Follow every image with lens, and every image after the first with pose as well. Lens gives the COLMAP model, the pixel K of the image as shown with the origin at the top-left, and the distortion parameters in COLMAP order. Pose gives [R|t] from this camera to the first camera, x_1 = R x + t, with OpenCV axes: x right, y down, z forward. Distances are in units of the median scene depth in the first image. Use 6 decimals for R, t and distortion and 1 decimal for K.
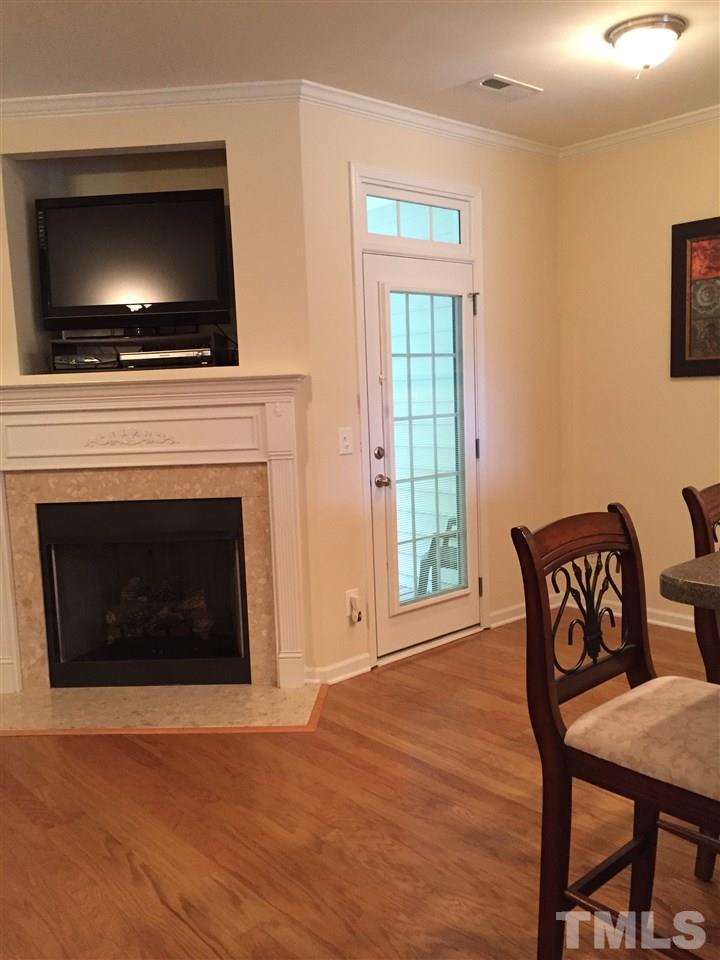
lens RADIAL K [[832.2, 0, 360.0], [0, 832.2, 480.0], [0, 0, 1]] dist [0.093993, -0.112357]
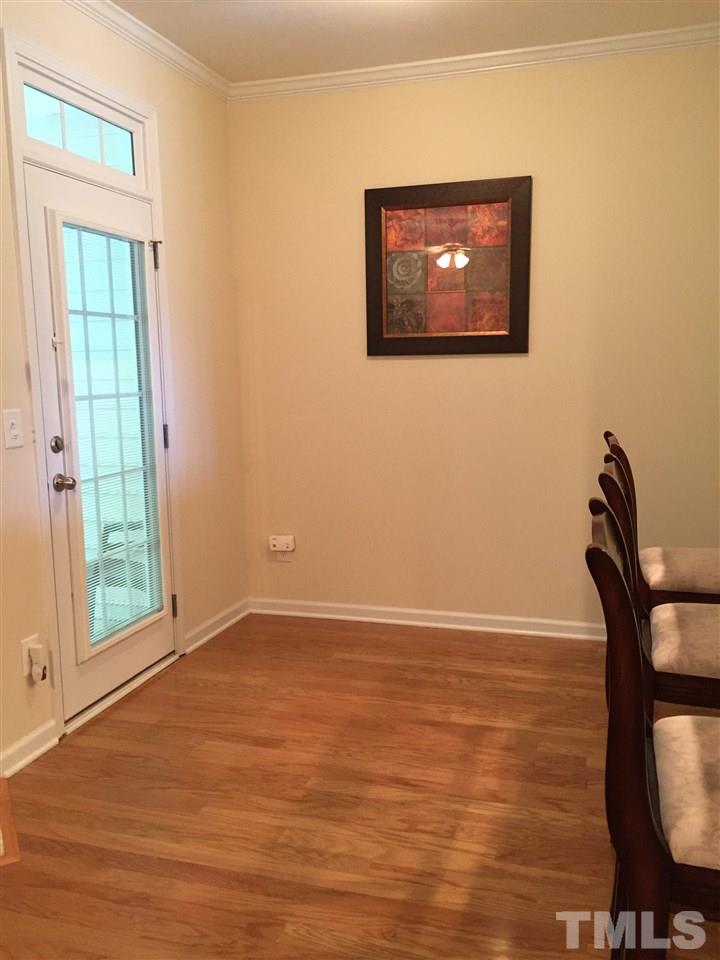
lens RADIAL K [[832.2, 0, 360.0], [0, 832.2, 480.0], [0, 0, 1]] dist [0.093993, -0.112357]
pose [[0.855835, -0.049313, 0.514893, -0.126027], [0.042406, 0.998783, 0.025170, -0.008517], [-0.515508, 0.000293, 0.856885, 0.223510]]
